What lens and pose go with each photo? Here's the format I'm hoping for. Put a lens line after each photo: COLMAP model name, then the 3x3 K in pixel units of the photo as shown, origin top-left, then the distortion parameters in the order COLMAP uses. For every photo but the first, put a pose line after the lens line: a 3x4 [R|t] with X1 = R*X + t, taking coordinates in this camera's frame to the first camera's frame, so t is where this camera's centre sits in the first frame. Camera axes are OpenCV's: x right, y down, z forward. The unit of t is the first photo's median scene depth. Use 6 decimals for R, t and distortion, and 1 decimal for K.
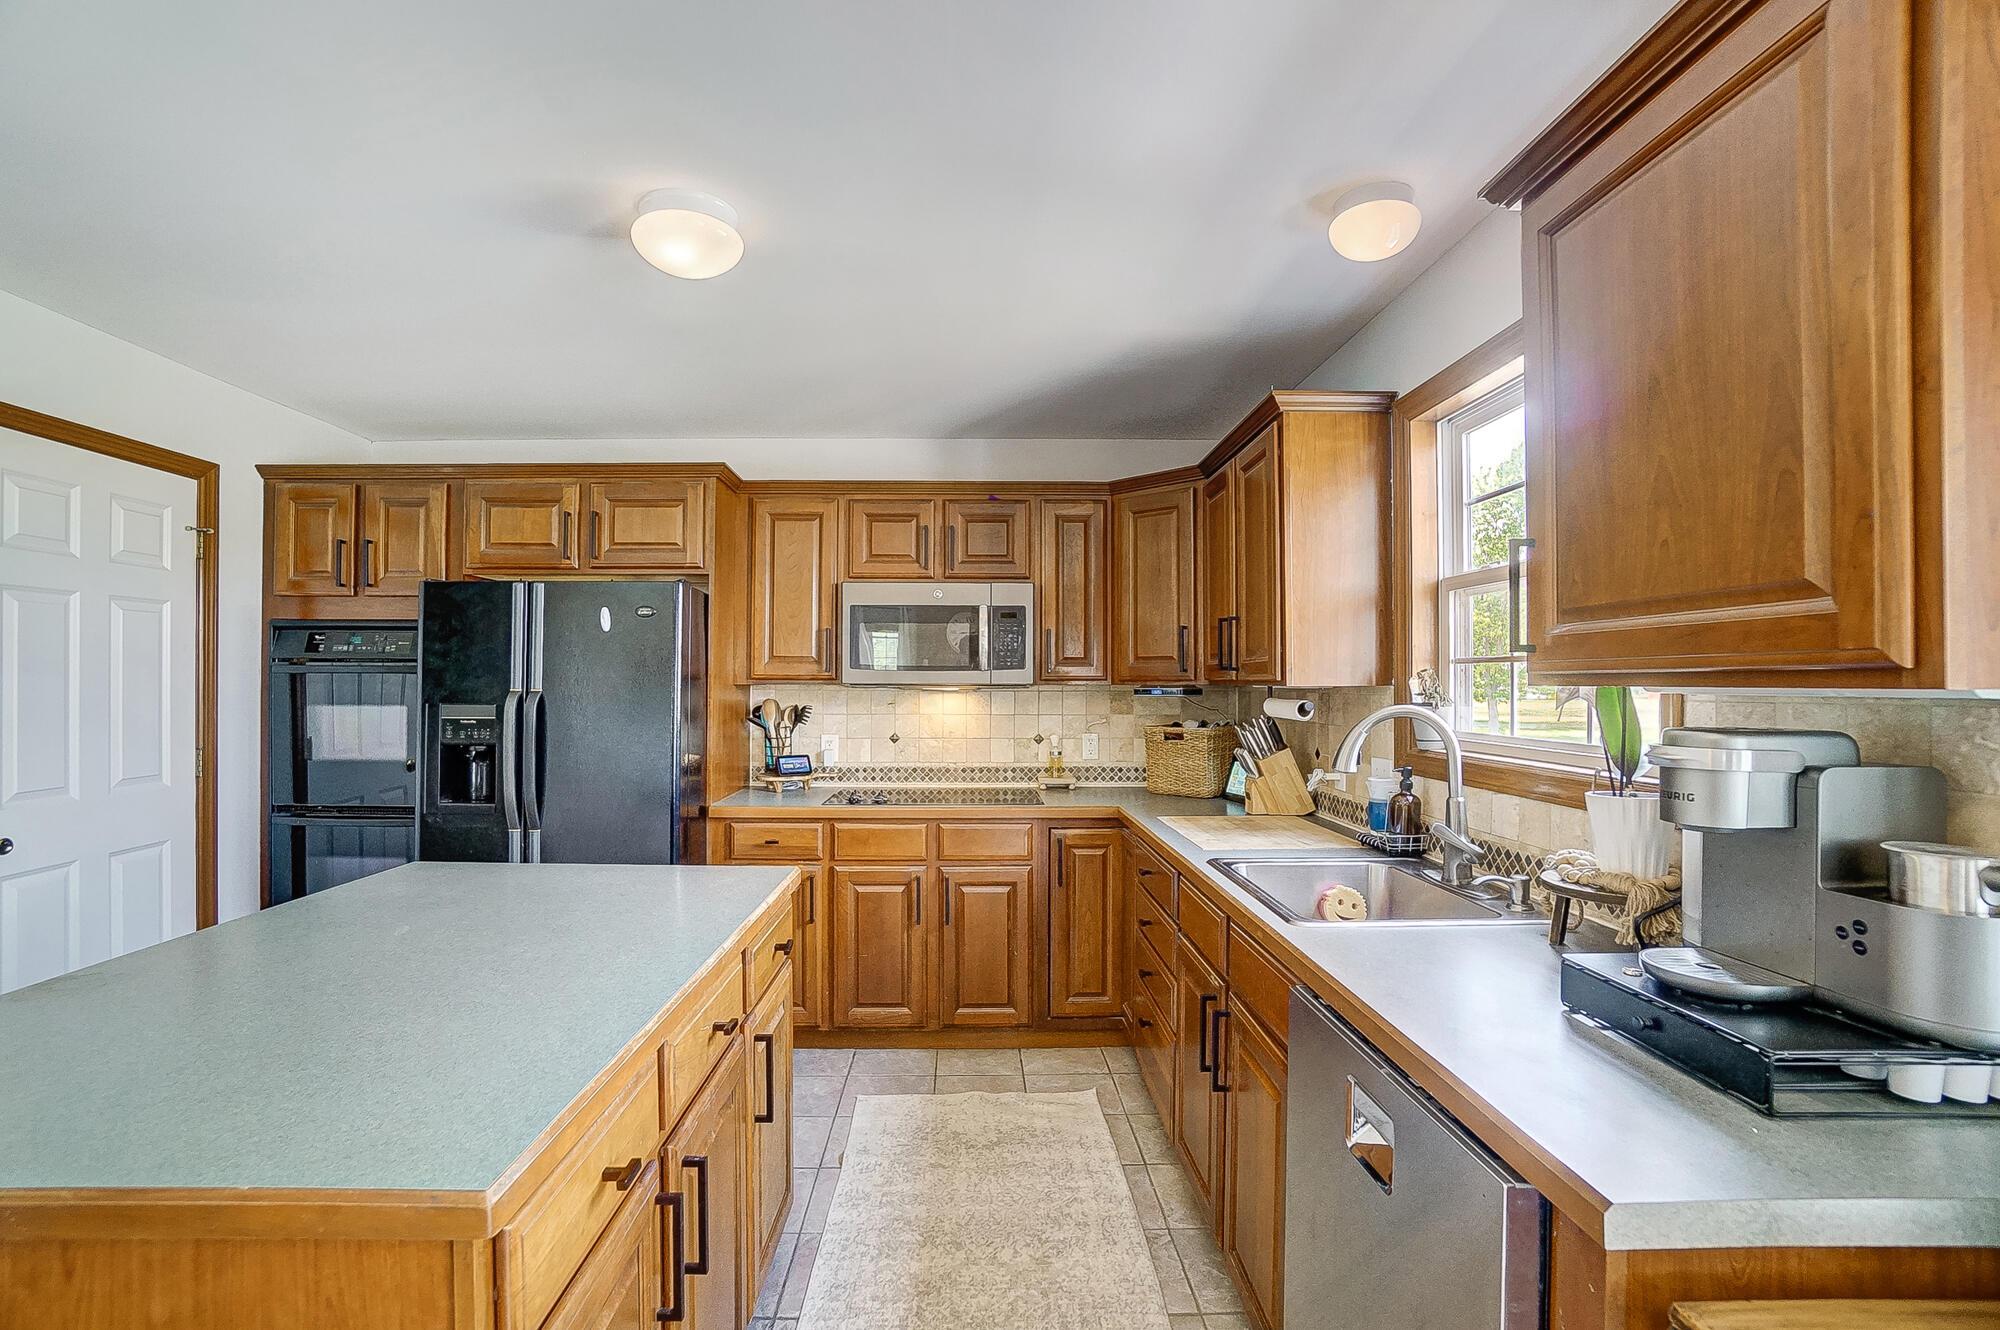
lens RADIAL K [[905.5, 0, 977.2], [0, 905.5, 673.2], [0, 0, 1]] dist [-0.056544, 0.020410]
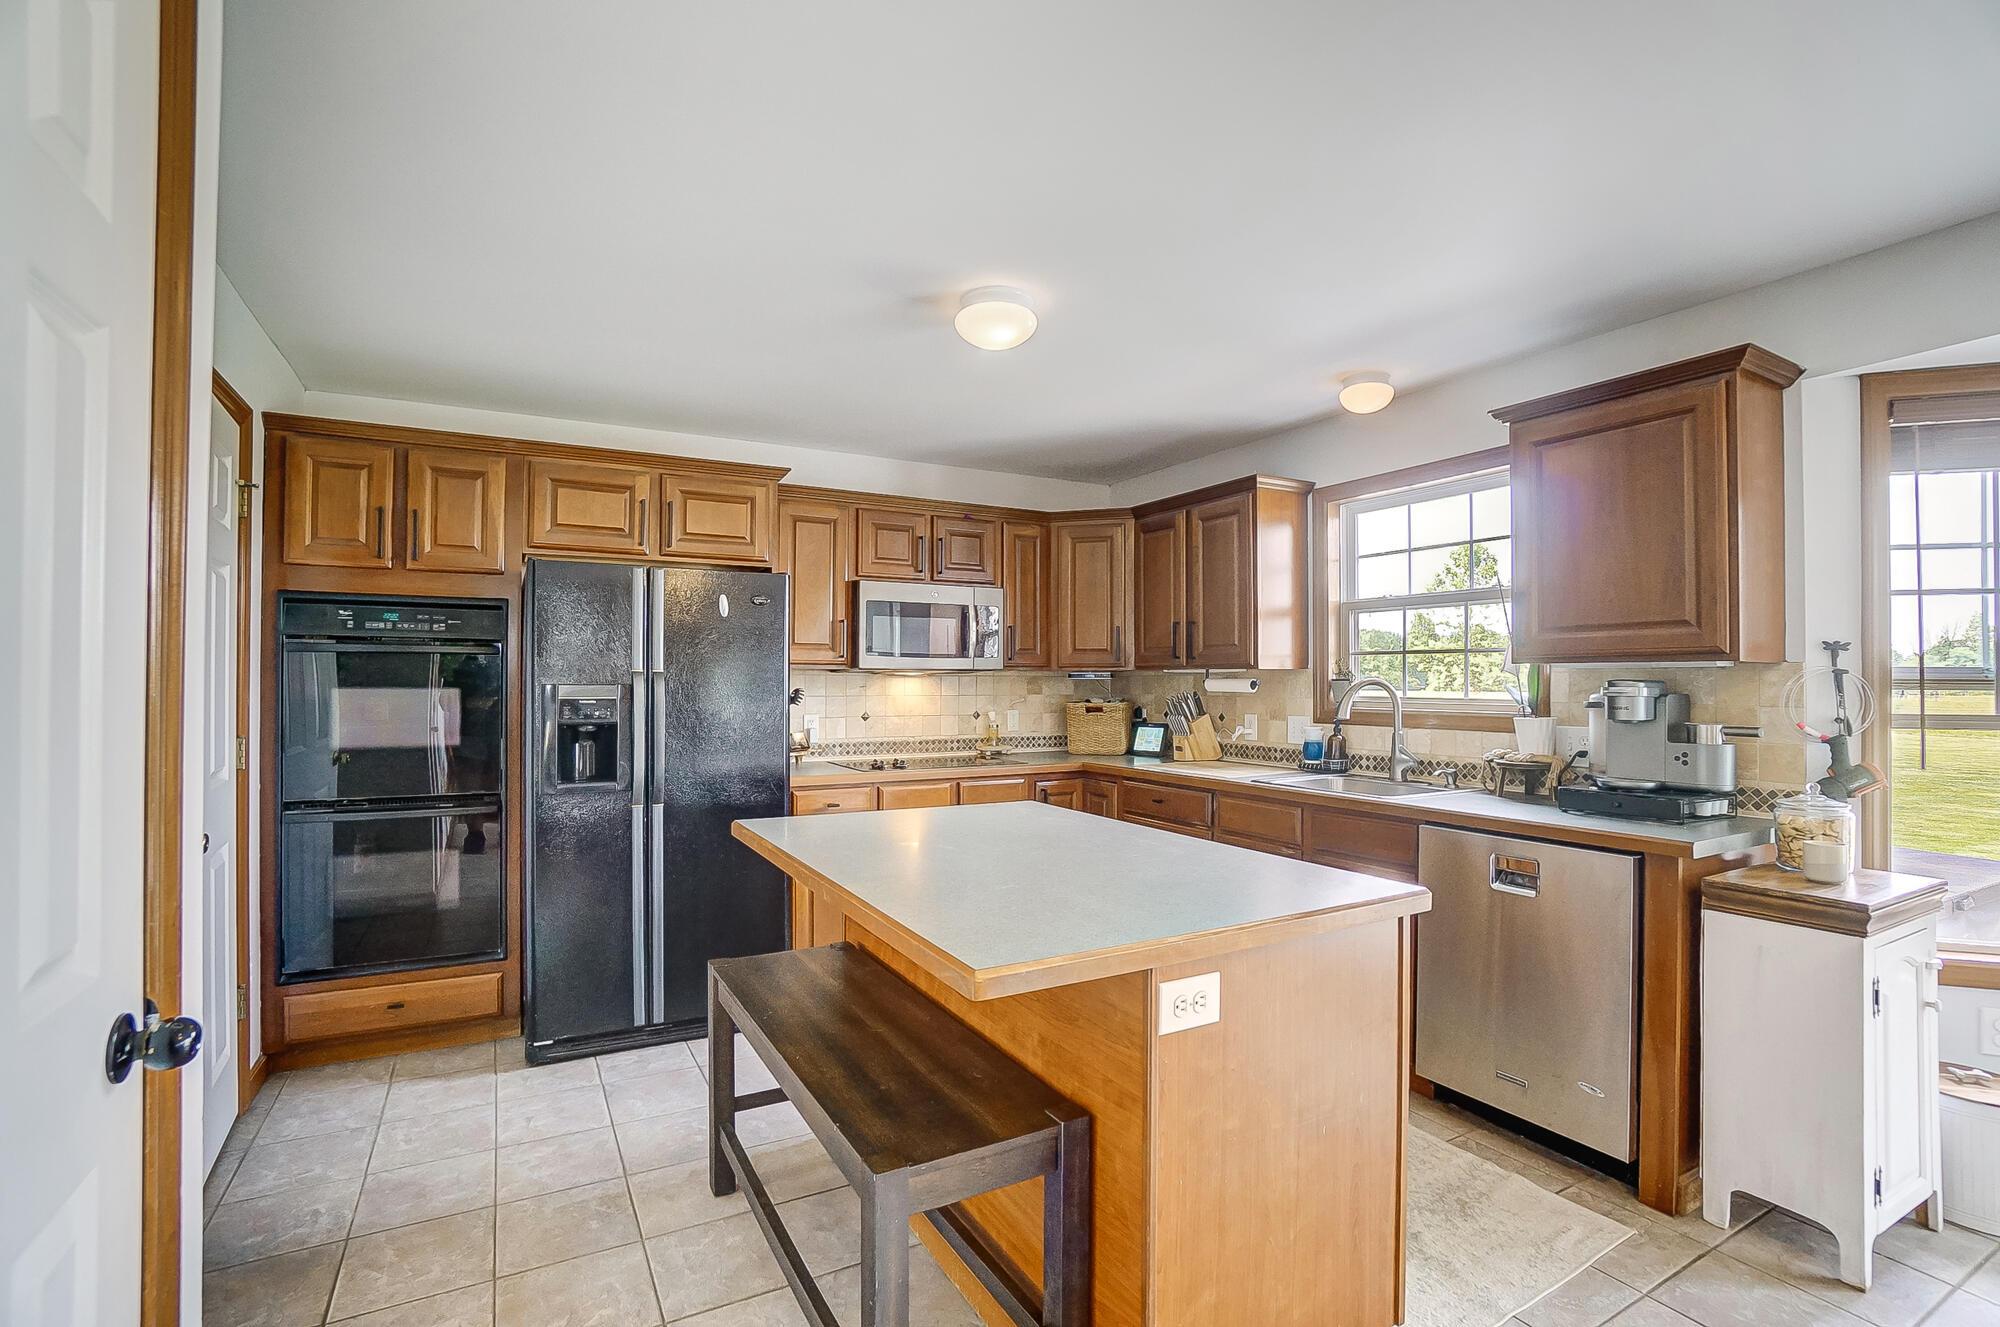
lens RADIAL K [[905.5, 0, 977.2], [0, 905.5, 671.7], [0, 0, 1]] dist [-0.056544, 0.020410]
pose [[0.887192, 0.004345, 0.461380, -0.588834], [-0.005215, 0.999986, 0.000611, 0.015783], [-0.461371, -0.002948, 0.887202, -0.098719]]
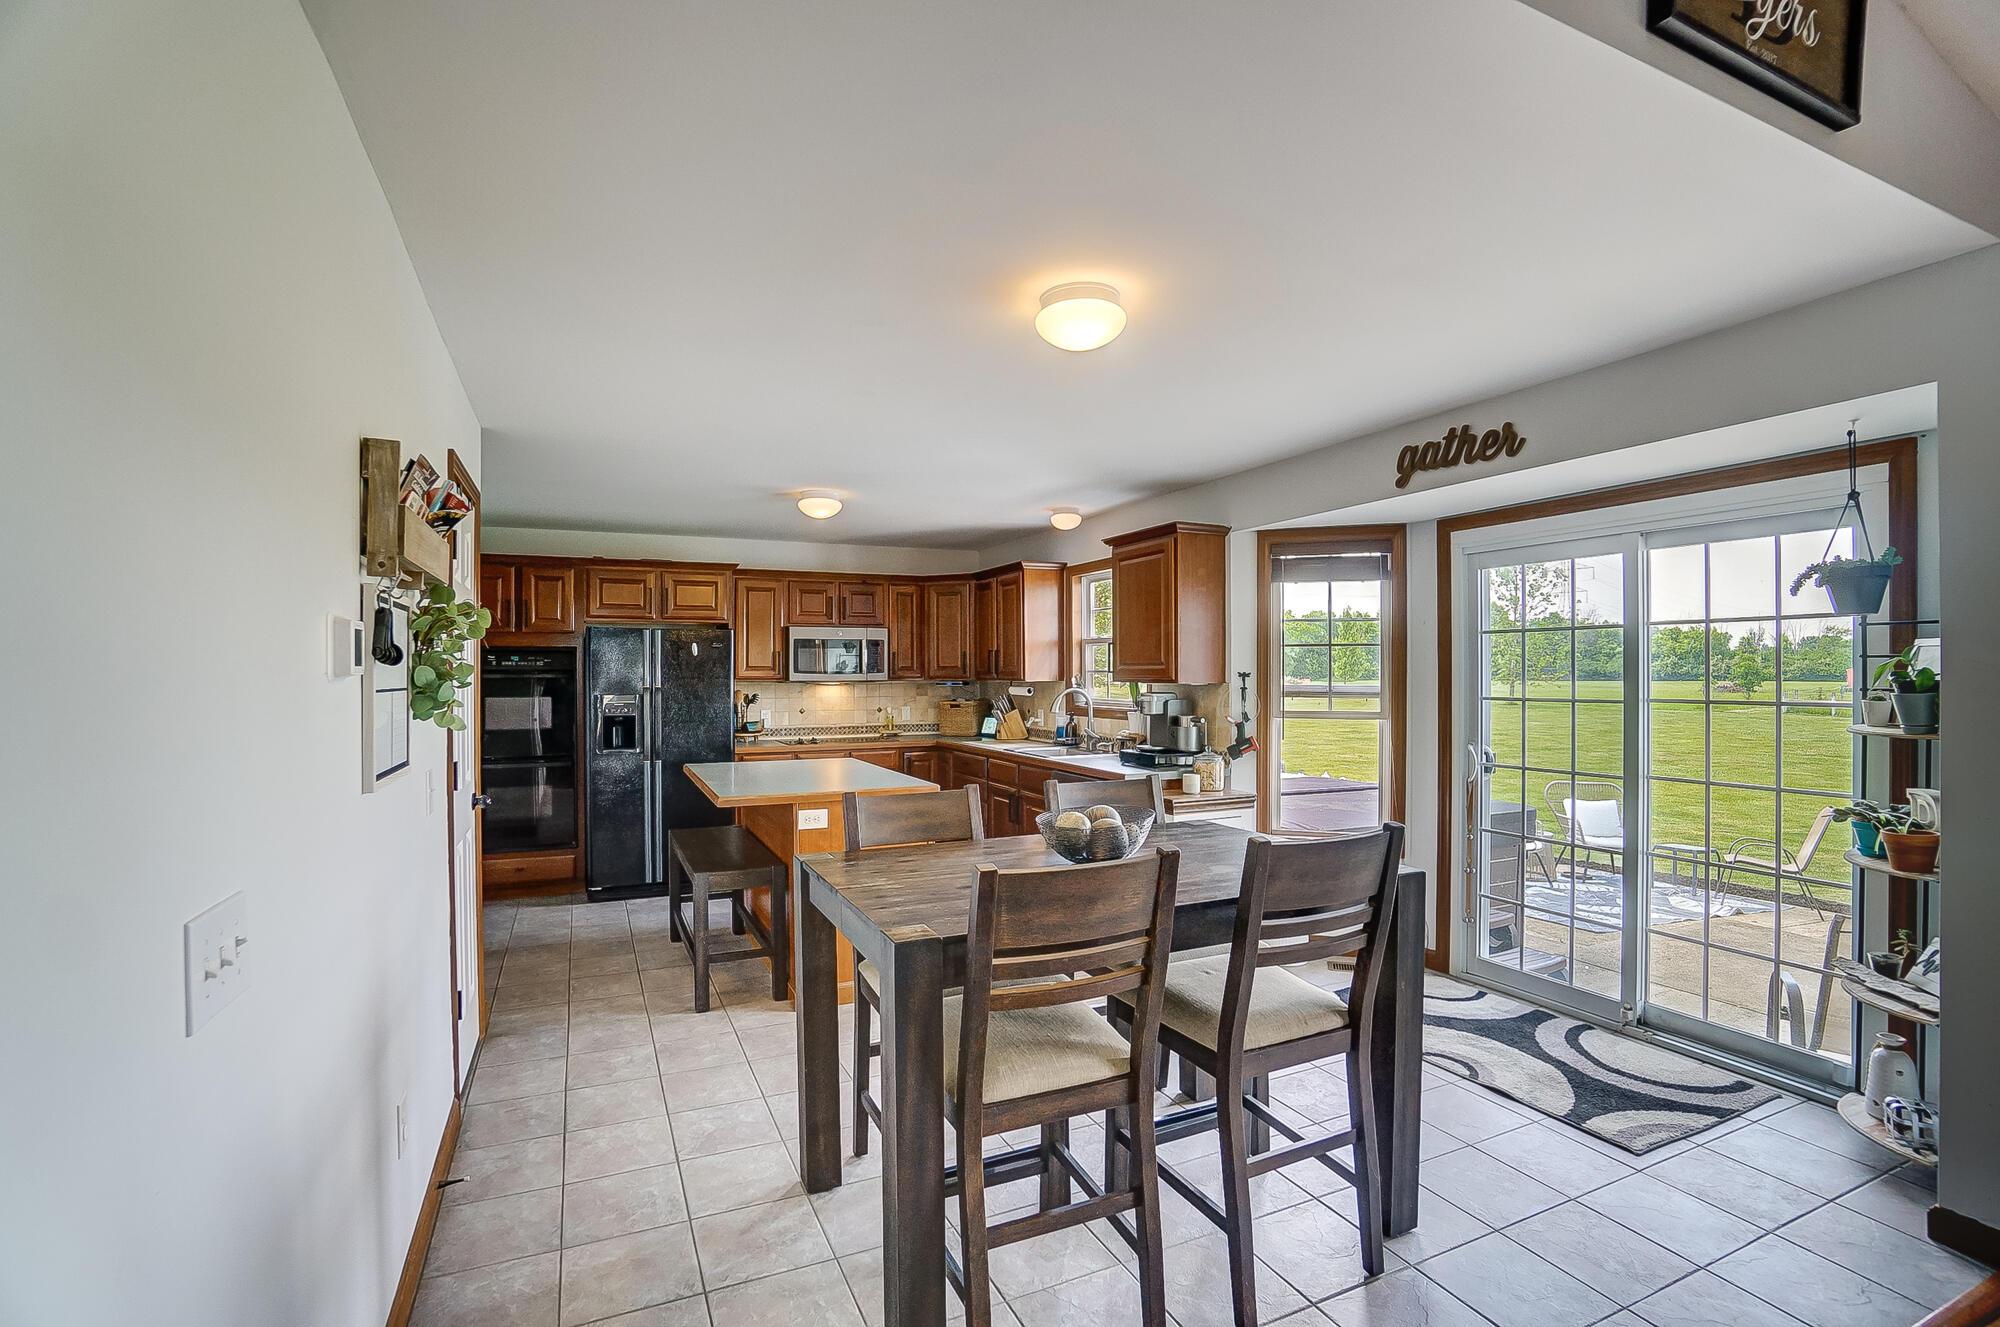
lens RADIAL K [[905.5, 0, 977.2], [0, 905.5, 671.7], [0, 0, 1]] dist [-0.056544, 0.020410]
pose [[0.918118, -0.006800, 0.396250, -0.569328], [0.002381, 0.999929, 0.011643, -0.031009], [-0.396301, -0.009746, 0.918069, -0.913670]]
